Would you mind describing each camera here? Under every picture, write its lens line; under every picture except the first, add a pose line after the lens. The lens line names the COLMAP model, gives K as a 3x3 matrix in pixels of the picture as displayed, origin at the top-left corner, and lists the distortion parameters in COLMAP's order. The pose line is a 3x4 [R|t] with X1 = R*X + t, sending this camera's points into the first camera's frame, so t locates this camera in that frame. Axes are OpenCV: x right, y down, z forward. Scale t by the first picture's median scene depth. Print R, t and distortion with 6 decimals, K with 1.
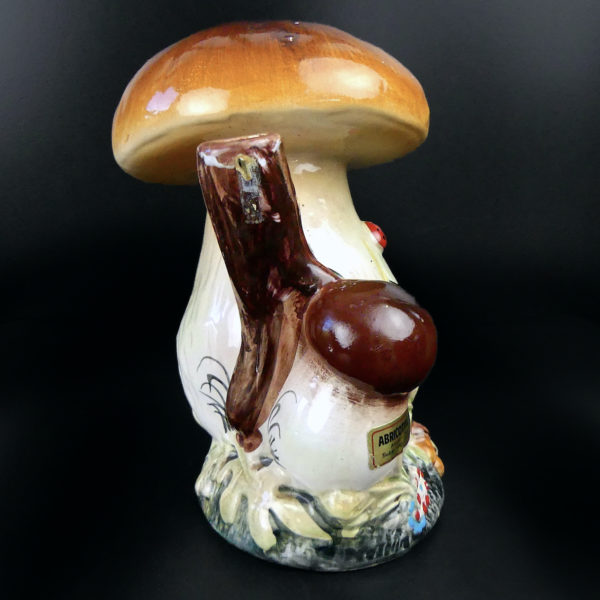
lens RADIAL K [[810.8, 0, 300.1], [0, 810.8, 304.6], [0, 0, 1]] dist [0.025715, 0.000000]
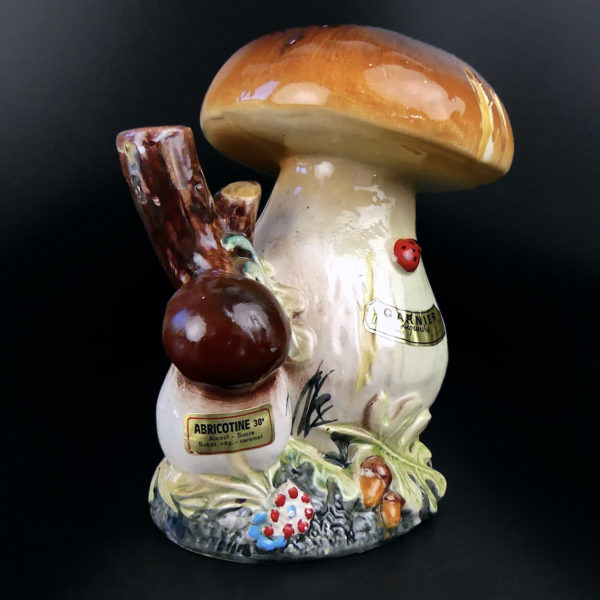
lens RADIAL K [[878.8, 0, 307.6], [0, 878.8, 318.5], [0, 0, 1]] dist [0.050894, 0.000000]
pose [[0.692478, 0.205955, -0.691416, 0.929725], [-0.222009, 0.972713, 0.067396, -0.073885], [0.686430, 0.106830, 0.719306, 0.274016]]
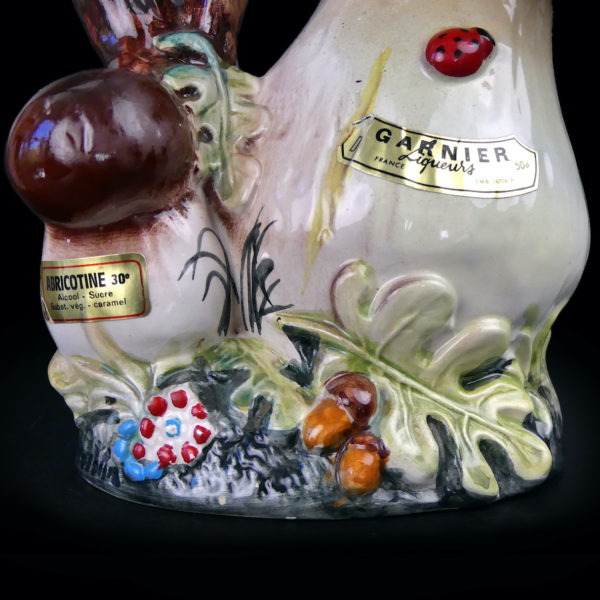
lens RADIAL K [[1139.9, 0, 333.3], [0, 1139.9, 297.8], [0, 0, 1]] dist [-0.015388, 0.000000]
pose [[0.119516, 0.145637, -0.982093, 1.119134], [-0.214003, 0.969709, 0.117758, 0.005697], [0.969494, 0.196097, 0.147063, 1.086251]]
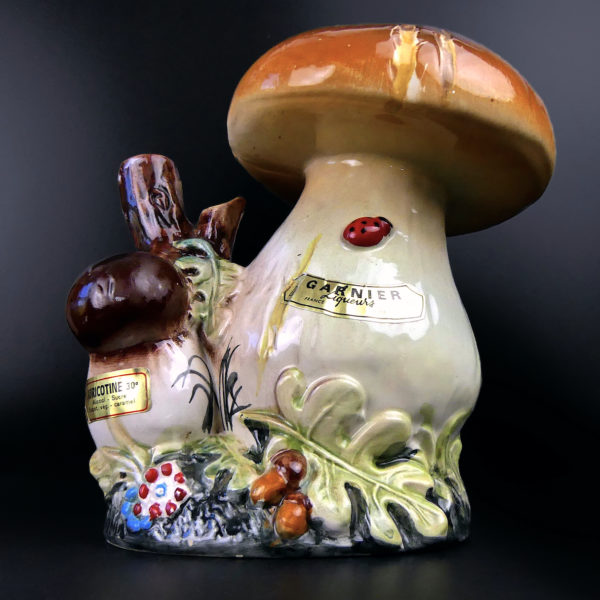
lens RADIAL K [[810.8, 0, 270.9], [0, 810.8, 295.8], [0, 0, 1]] dist [0.025715, 0.000000]
pose [[-0.051876, -0.160096, -0.985737, 1.141508], [-0.202780, 0.968192, -0.146575, 0.148142], [0.977849, 0.192284, -0.082690, 1.280050]]
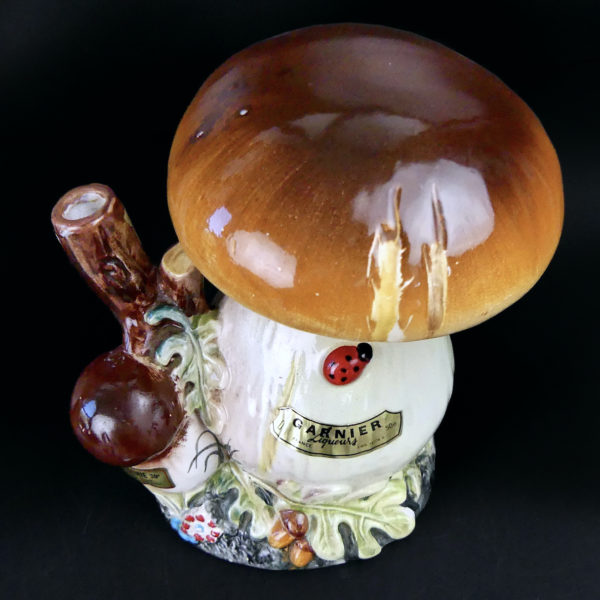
lens RADIAL K [[810.8, 0, 278.3], [0, 810.8, 305.2], [0, 0, 1]] dist [0.025715, 0.000000]
pose [[0.021715, 0.760189, -0.649339, 0.727829], [-0.084876, 0.648549, 0.756426, -0.937053], [0.996155, 0.038688, 0.078605, 1.127493]]
